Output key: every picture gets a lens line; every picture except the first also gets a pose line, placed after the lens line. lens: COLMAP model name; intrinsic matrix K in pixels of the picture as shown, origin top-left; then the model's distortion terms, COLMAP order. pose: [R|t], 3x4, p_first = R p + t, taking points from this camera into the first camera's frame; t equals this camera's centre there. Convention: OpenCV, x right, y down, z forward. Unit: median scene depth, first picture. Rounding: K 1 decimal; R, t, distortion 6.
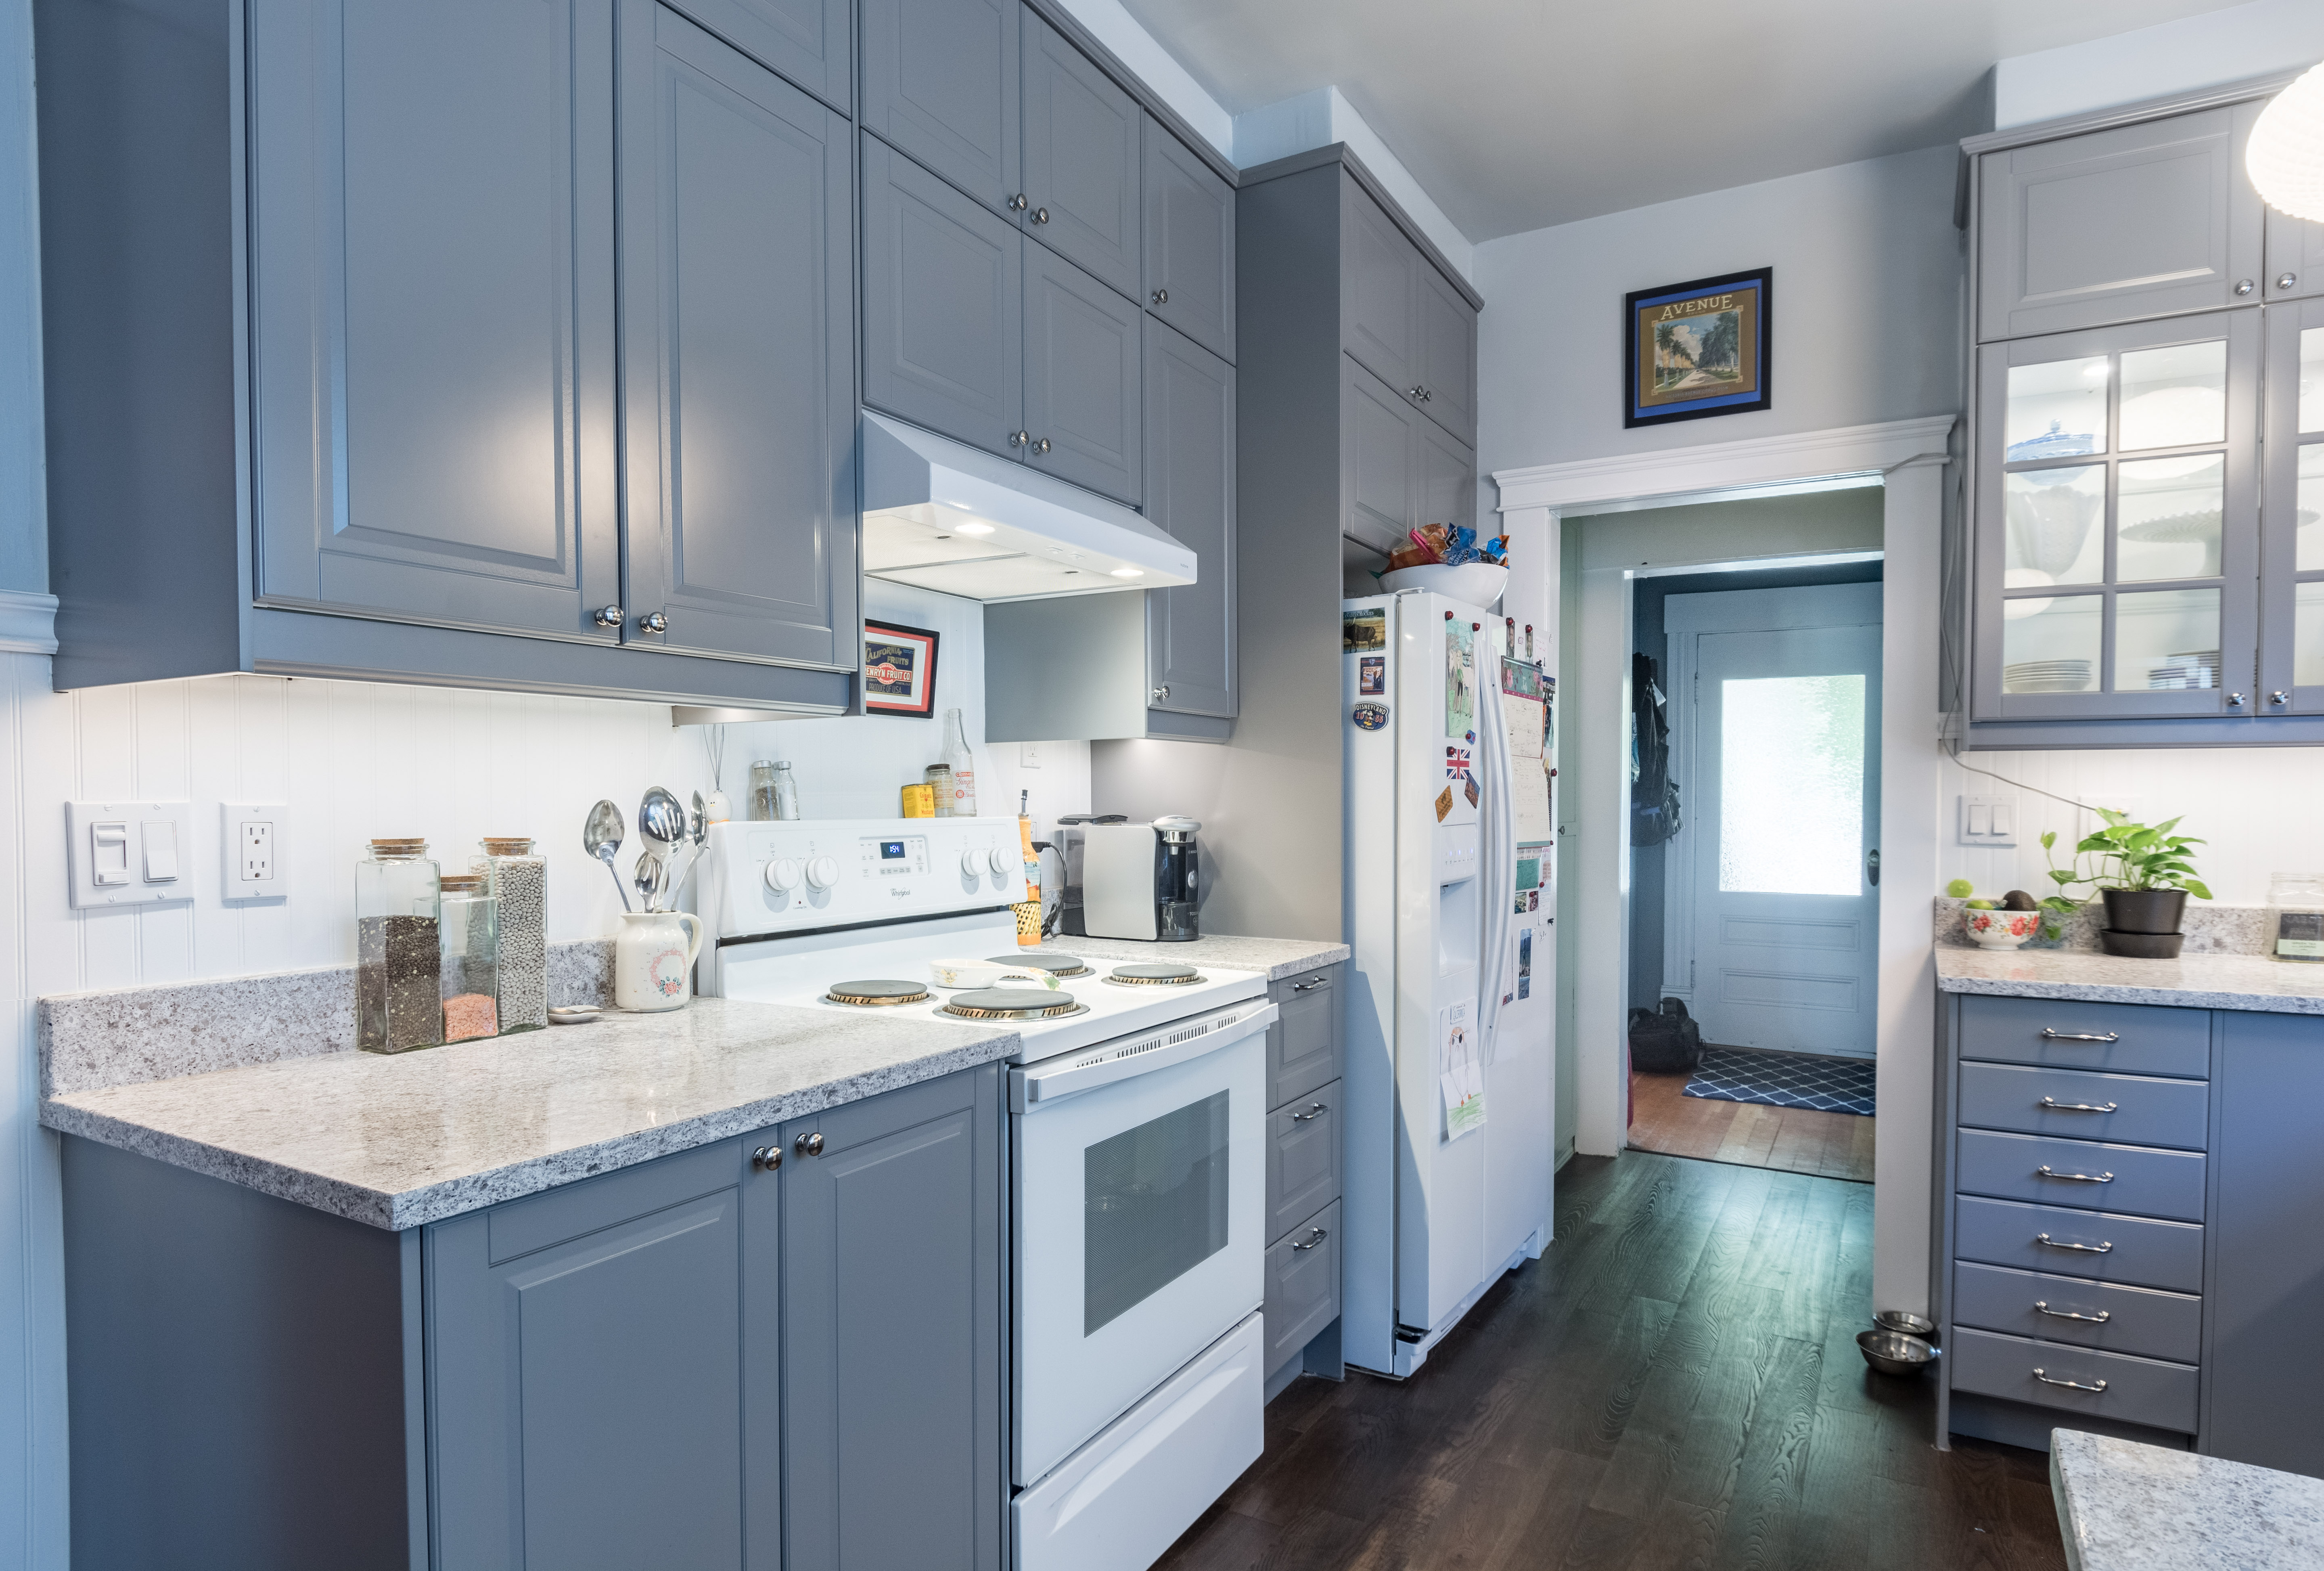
lens RADIAL K [[1306.5, 0, 1168.4], [0, 1306.5, 830.8], [0, 0, 1]] dist [0.004100, -0.000393]
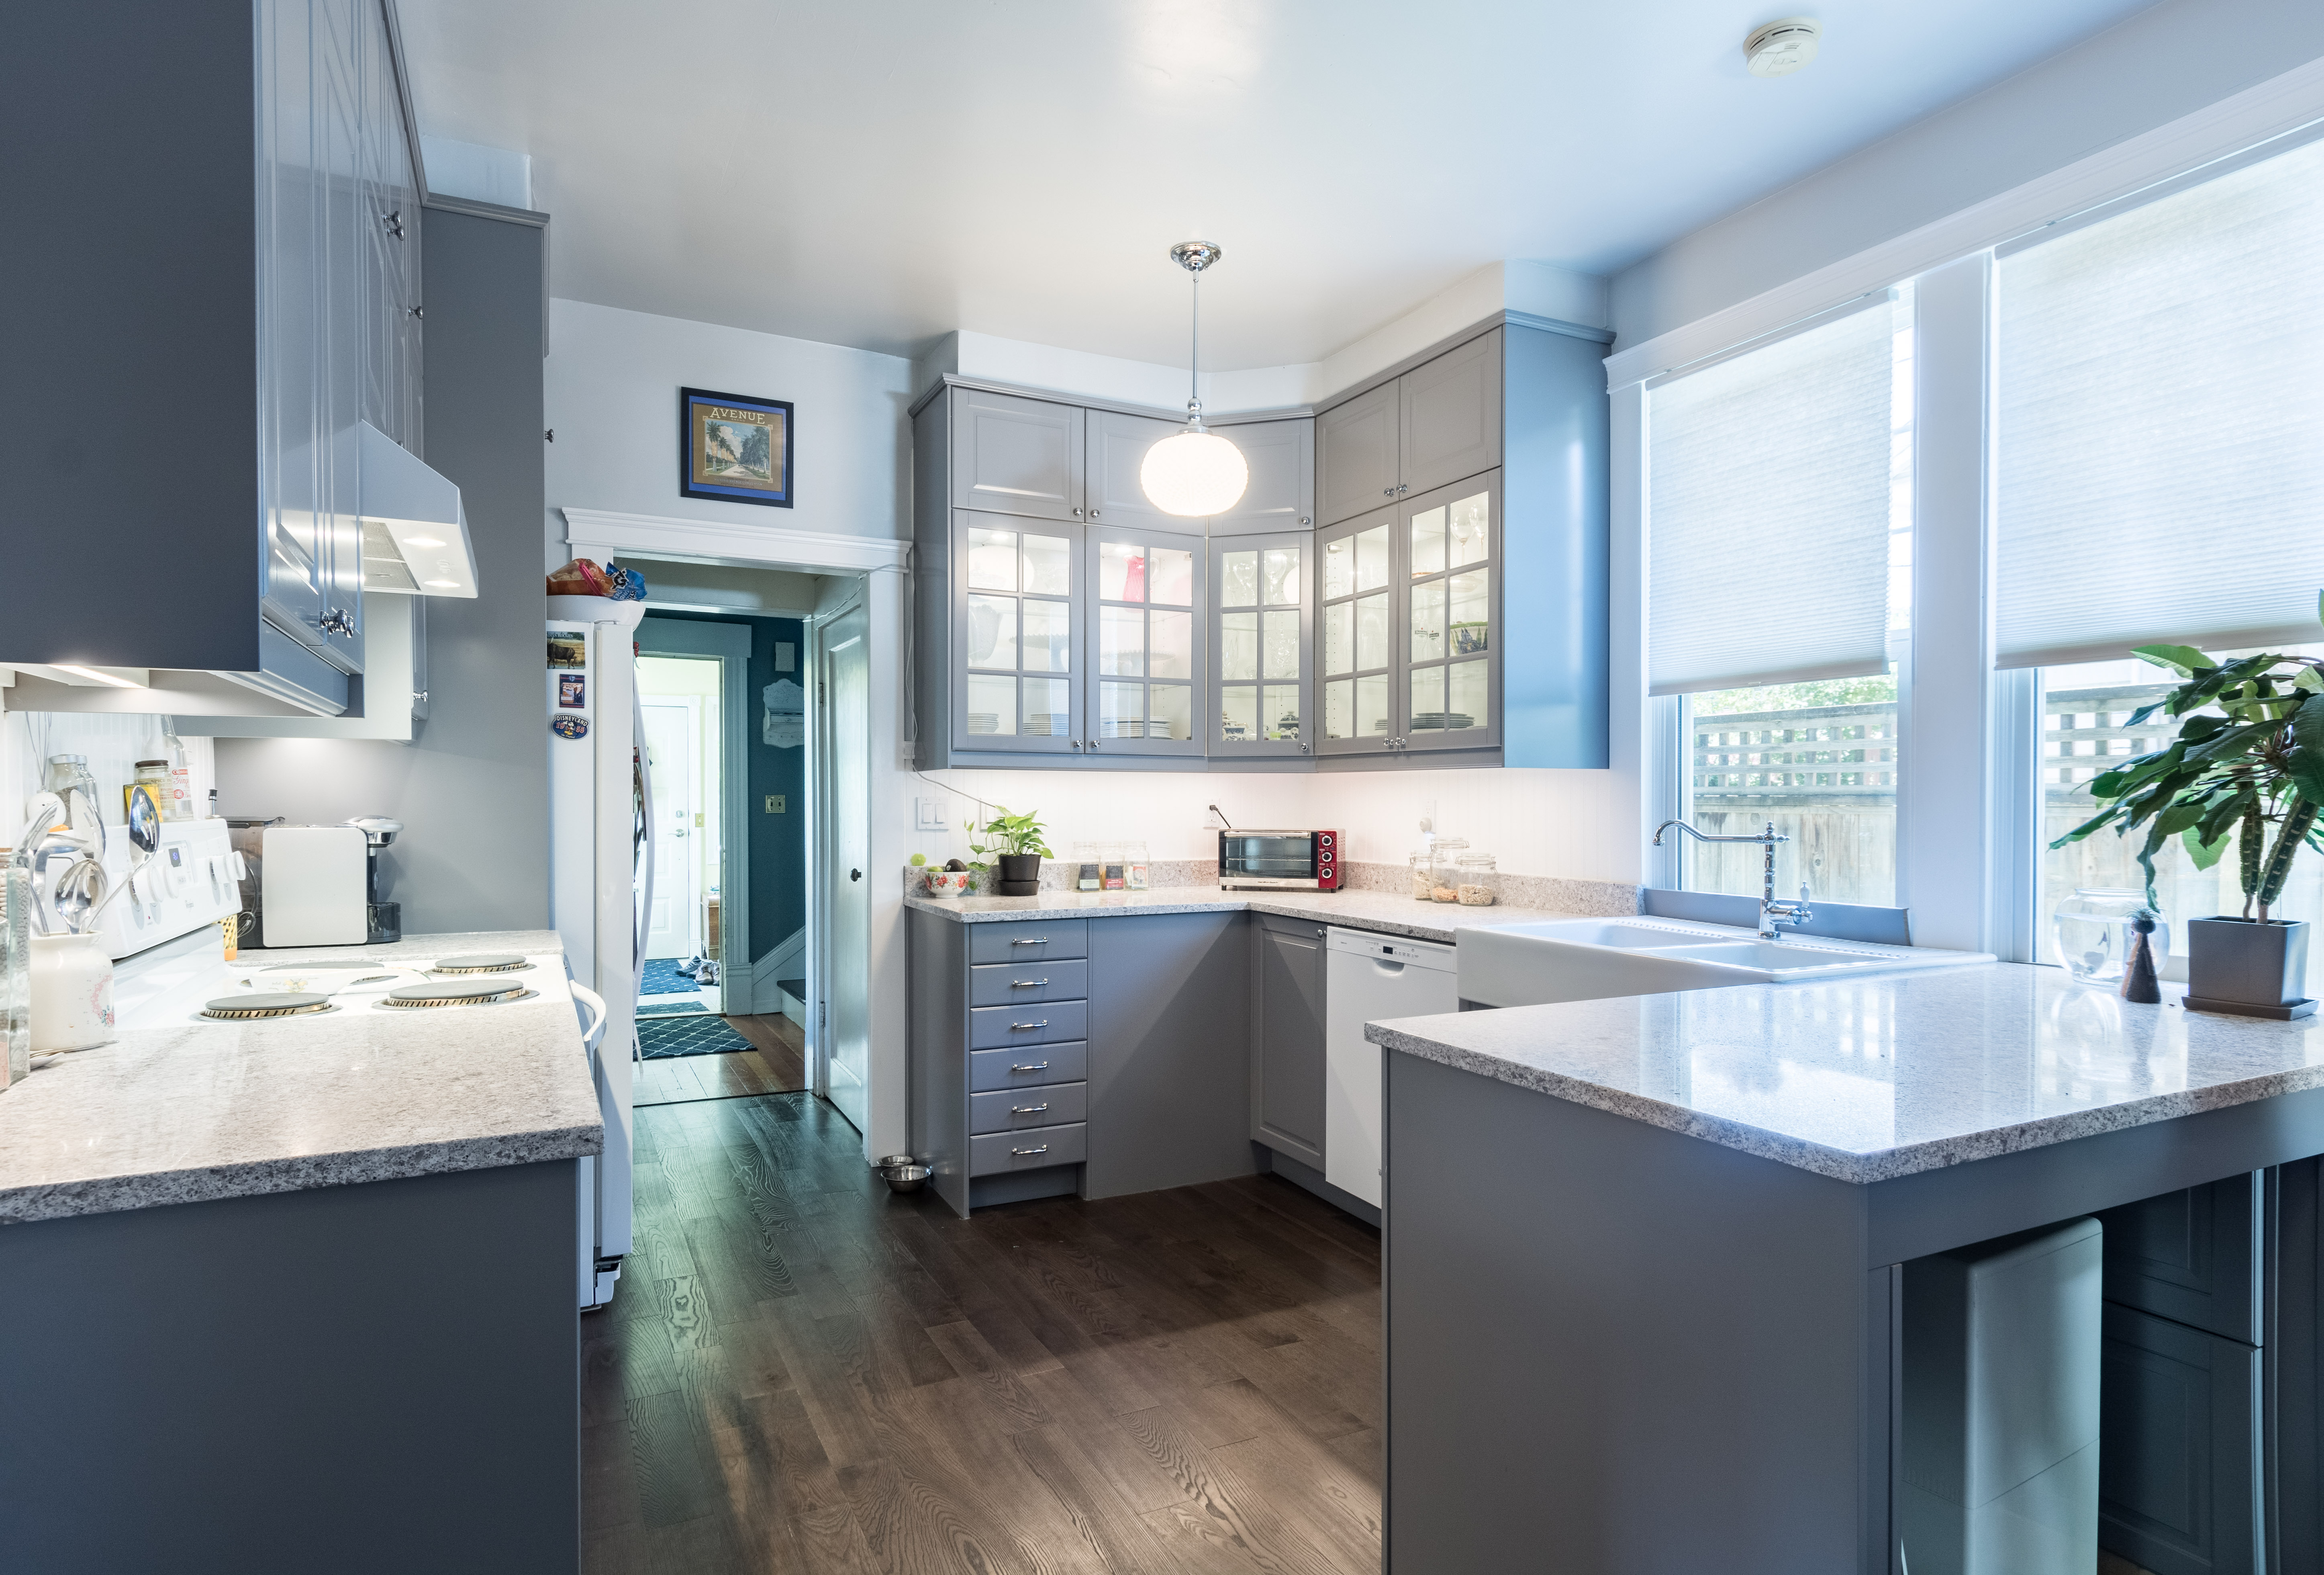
lens RADIAL K [[1263.1, 0, 1147.0], [0, 1263.1, 816.2], [0, 0, 1]] dist [0.040909, -0.000176]
pose [[0.567131, -0.010657, 0.823558, -0.468840], [0.019271, 0.999814, -0.000333, -0.000171], [-0.823402, 0.016060, 0.567231, -0.035521]]
